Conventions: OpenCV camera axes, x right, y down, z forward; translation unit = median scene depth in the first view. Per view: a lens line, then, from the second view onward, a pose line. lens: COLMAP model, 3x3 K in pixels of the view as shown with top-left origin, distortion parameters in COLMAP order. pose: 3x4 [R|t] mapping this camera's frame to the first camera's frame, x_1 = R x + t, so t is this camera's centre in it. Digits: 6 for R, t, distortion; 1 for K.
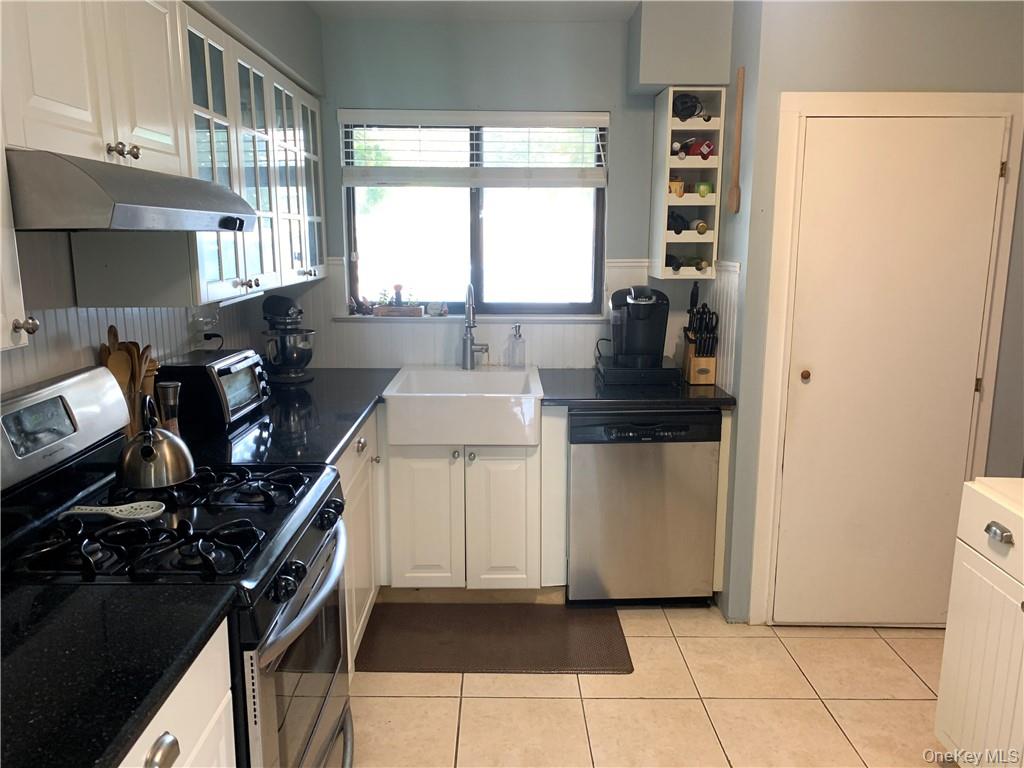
lens RADIAL K [[774.9, 0, 512.0], [0, 774.9, 384.0], [0, 0, 1]] dist [0.053607, -0.077076]
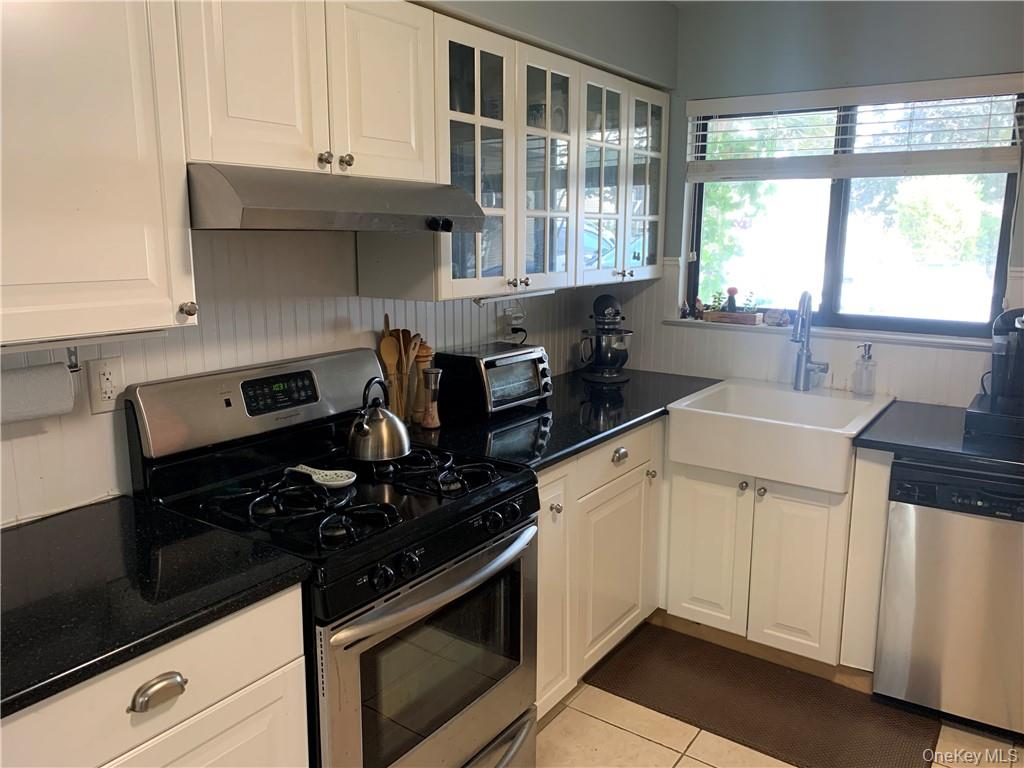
lens RADIAL K [[774.9, 0, 512.0], [0, 774.9, 384.0], [0, 0, 1]] dist [0.053607, -0.077076]
pose [[0.809931, 0.117814, -0.574571, 0.195640], [-0.115671, 0.992464, 0.040449, -0.026195], [0.575007, 0.033700, 0.817454, 0.117843]]
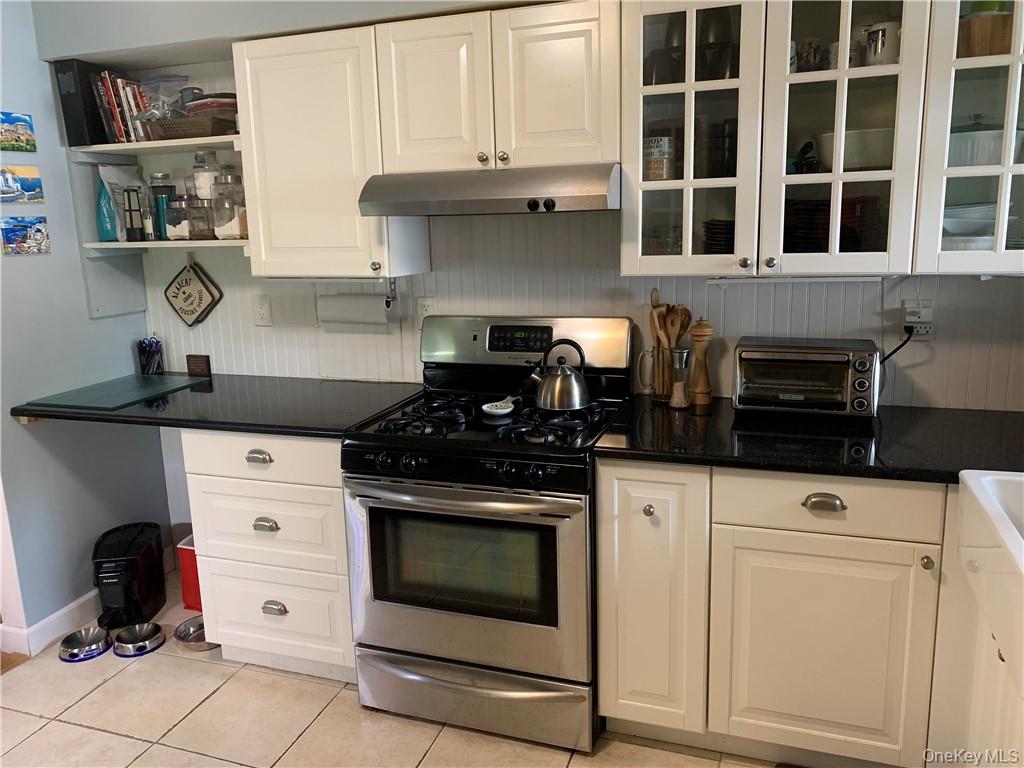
lens RADIAL K [[774.9, 0, 512.0], [0, 774.9, 384.0], [0, 0, 1]] dist [0.053607, -0.077076]
pose [[-0.347061, 0.203357, -0.915530, 0.442965], [-0.144610, 0.952930, 0.266483, -0.143845], [0.926627, 0.224880, -0.301317, 0.776417]]
